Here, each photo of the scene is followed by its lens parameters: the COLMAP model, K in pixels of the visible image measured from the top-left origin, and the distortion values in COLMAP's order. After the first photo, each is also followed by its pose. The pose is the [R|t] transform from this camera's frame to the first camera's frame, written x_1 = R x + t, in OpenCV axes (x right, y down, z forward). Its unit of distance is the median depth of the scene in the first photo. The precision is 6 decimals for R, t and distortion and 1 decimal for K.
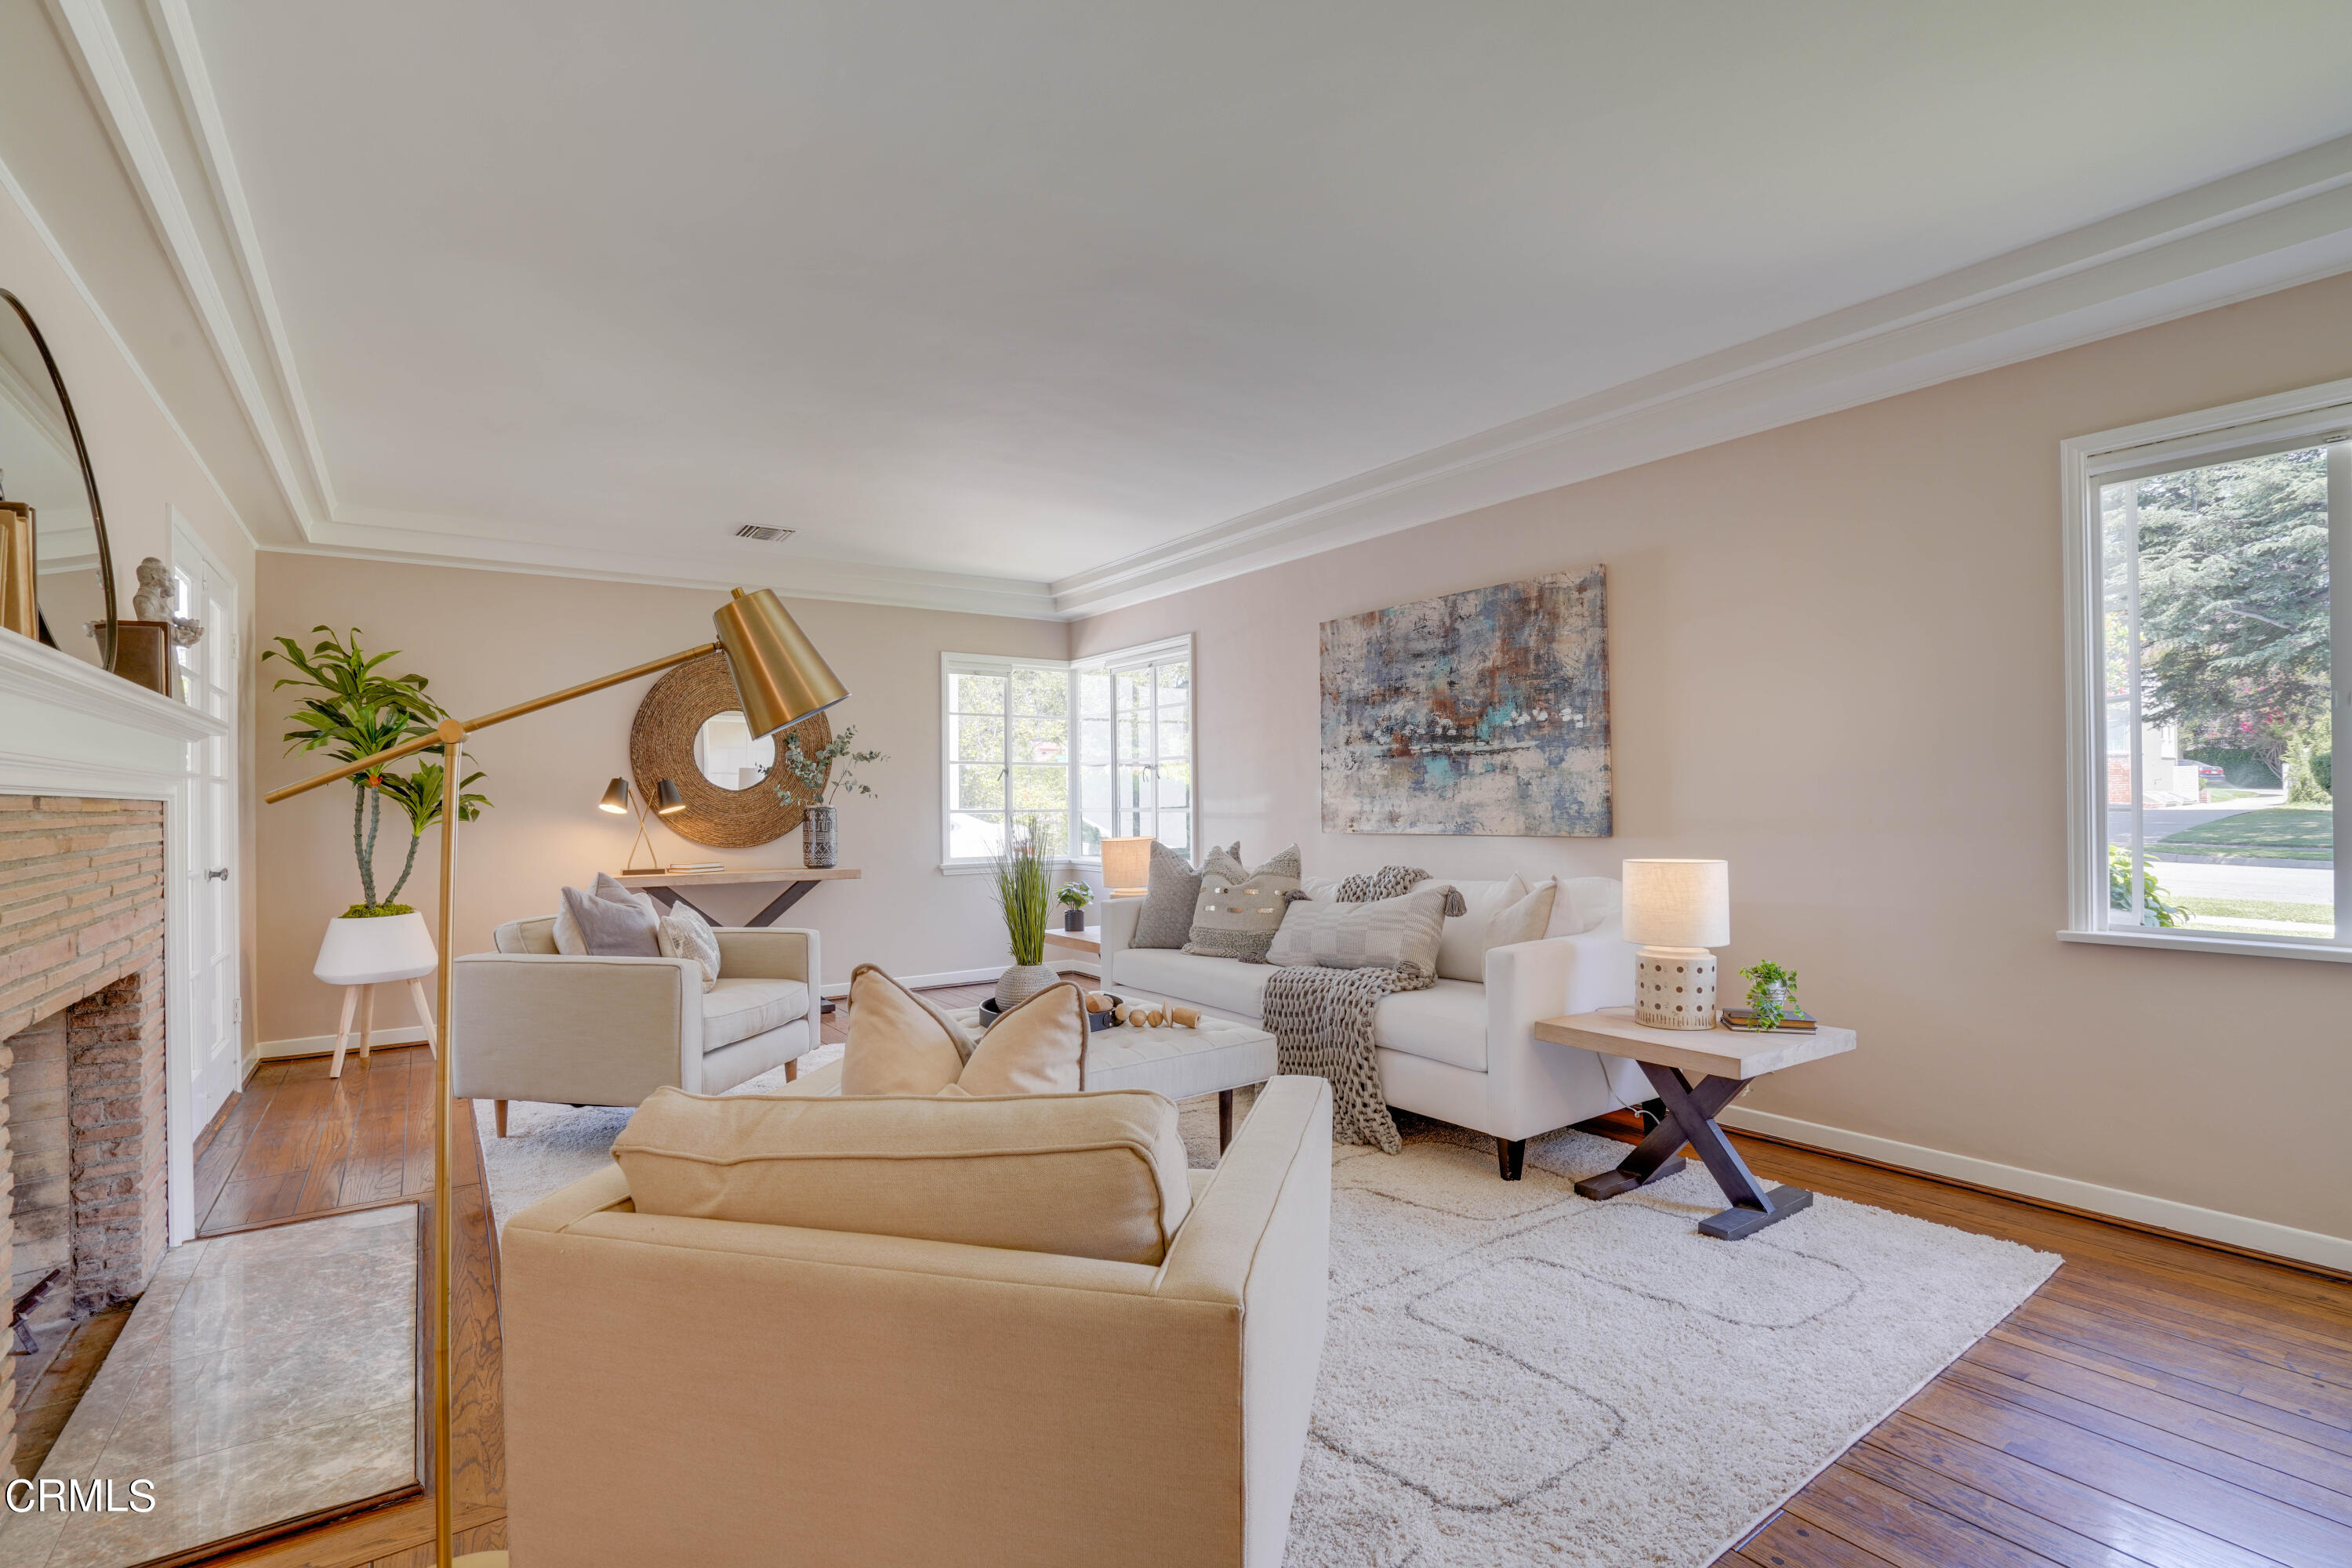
lens RADIAL K [[1081.2, 0, 1170.8], [0, 1081.2, 797.2], [0, 0, 1]] dist [-0.038786, 0.010285]
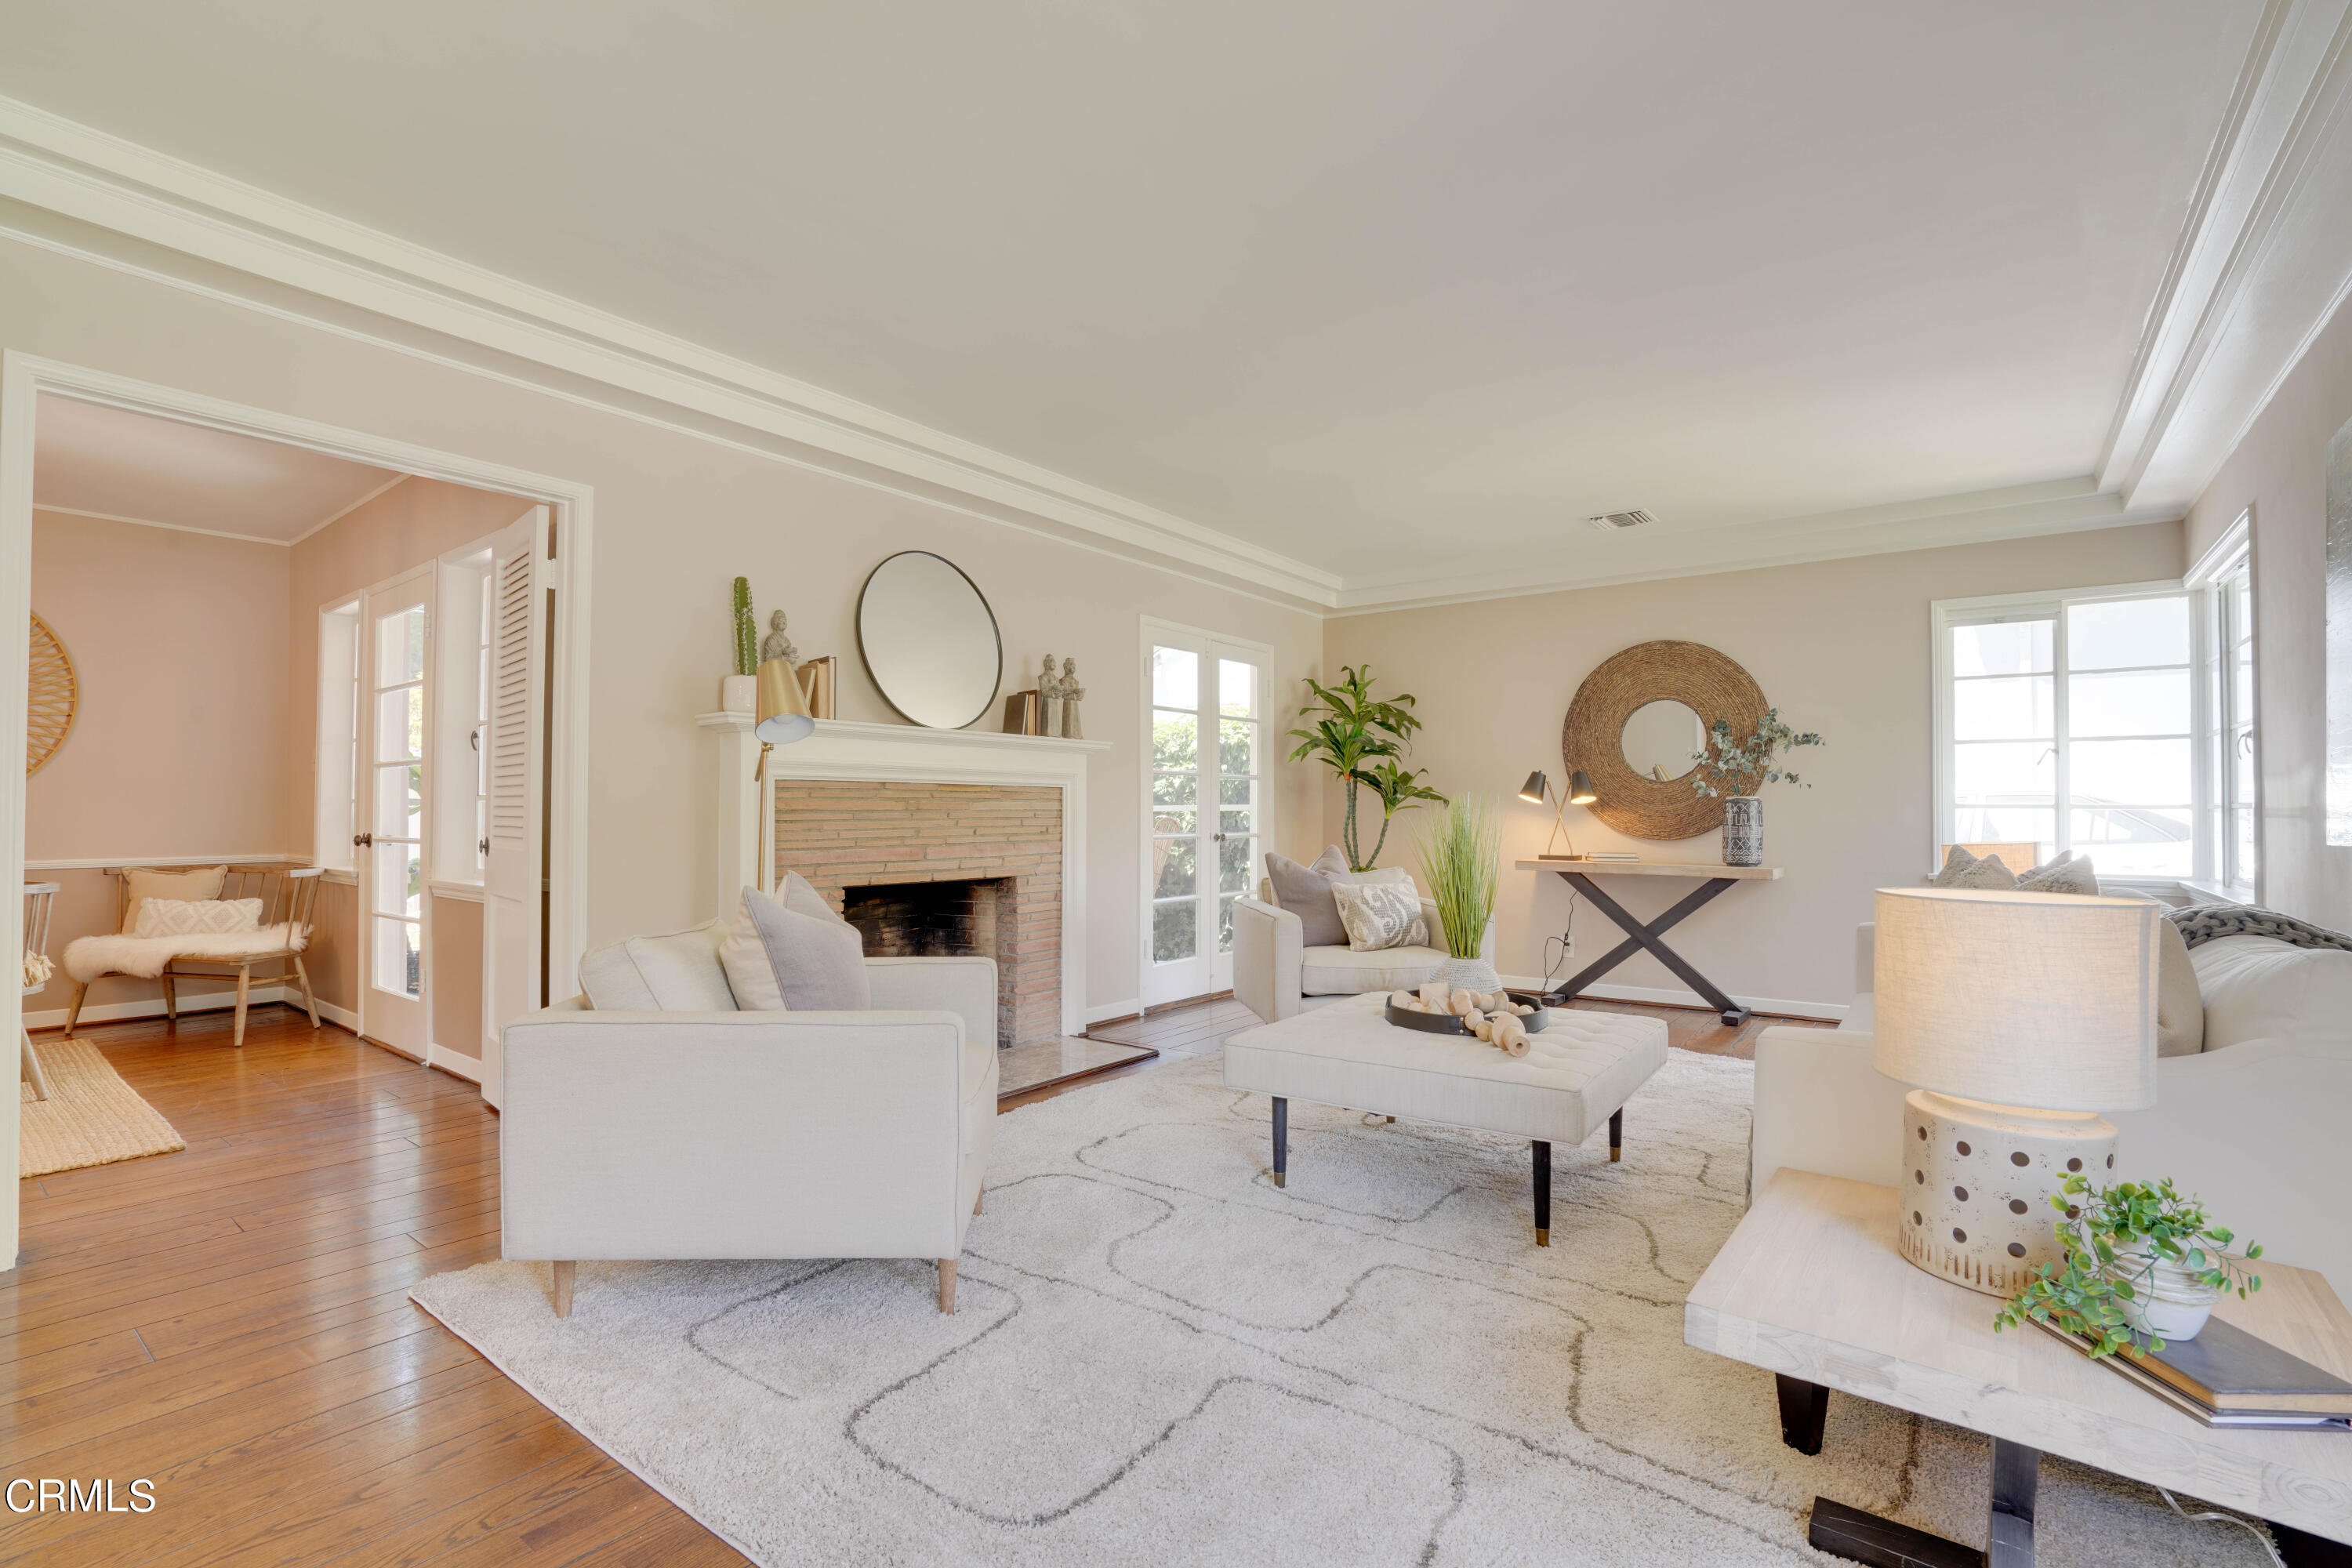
lens RADIAL K [[1081.2, 0, 1161.4], [0, 1081.2, 788.4], [0, 0, 1]] dist [-0.038786, 0.010285]
pose [[0.298622, -0.008033, -0.954338, 0.421127], [-0.002165, 0.999956, -0.009094, 0.010447], [0.954369, 0.004782, 0.298592, 0.291737]]
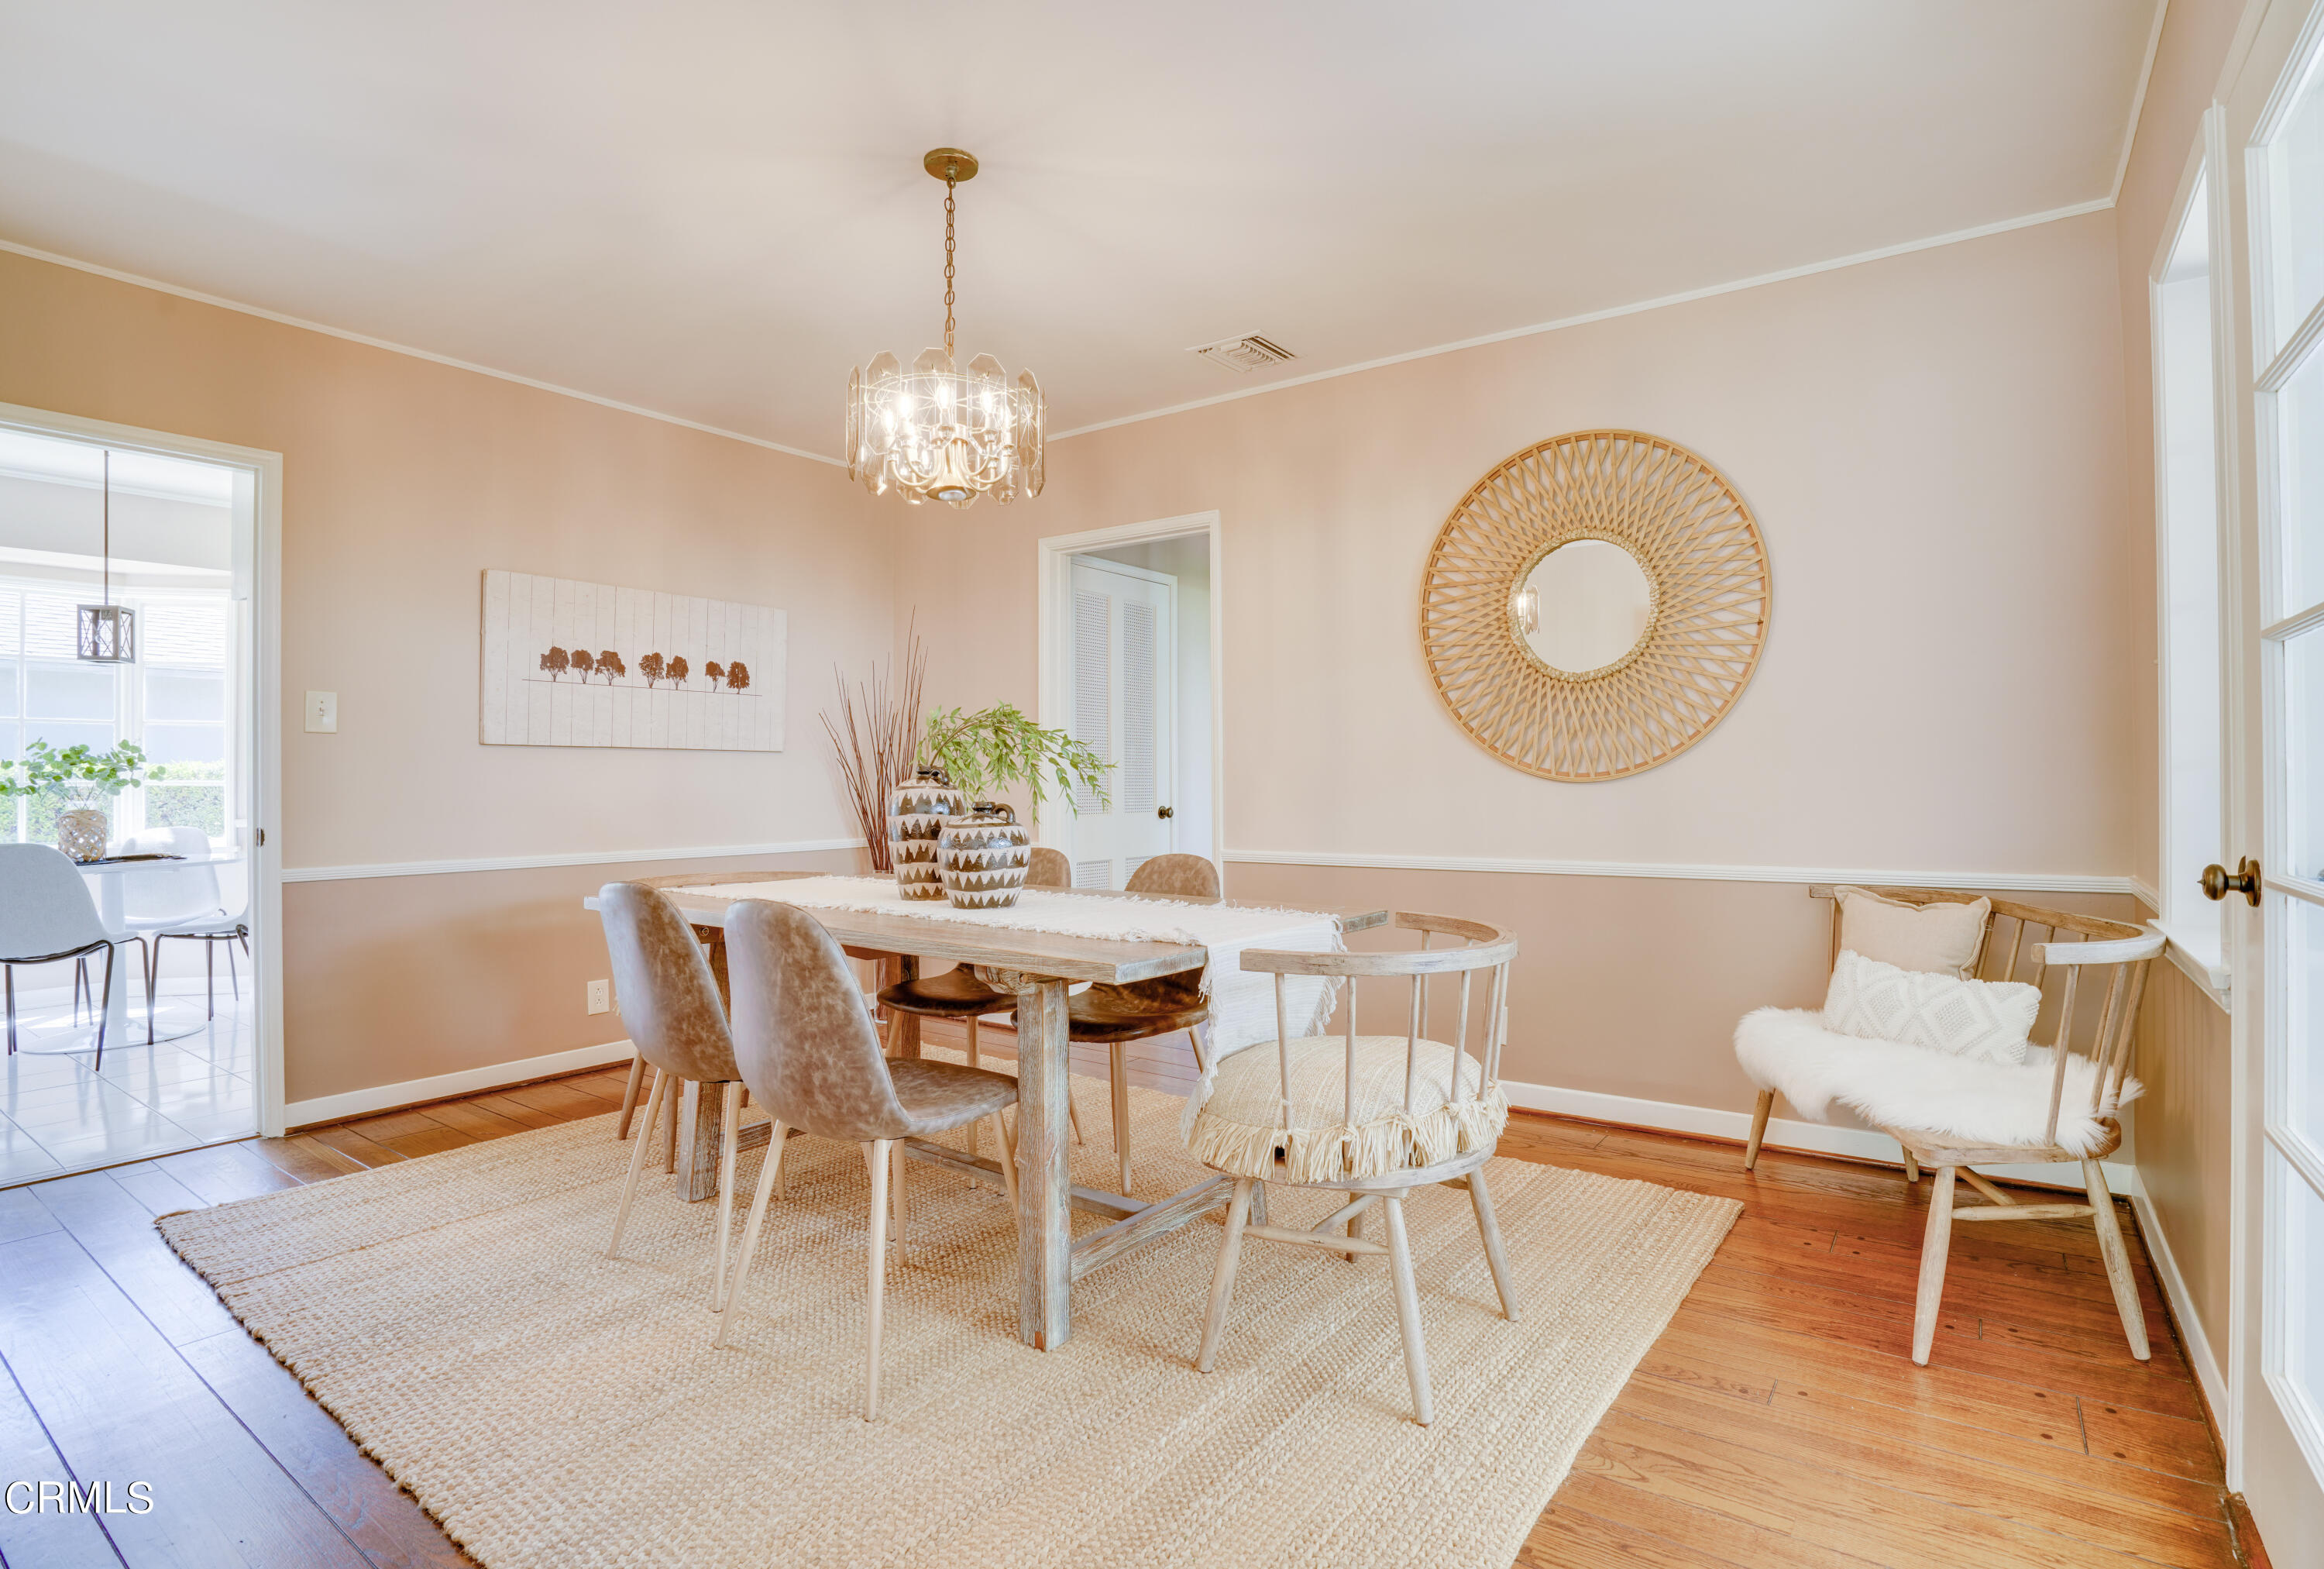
lens RADIAL K [[1108.0, 0, 1216.2], [0, 1108.0, 767.9], [0, 0, 1]] dist [-0.048637, 0.000363]
pose [[-0.936617, 0.013287, -0.350104, -0.264856], [0.016979, 0.999828, -0.007477, 0.015459], [0.349945, -0.012947, -0.936681, 0.089067]]
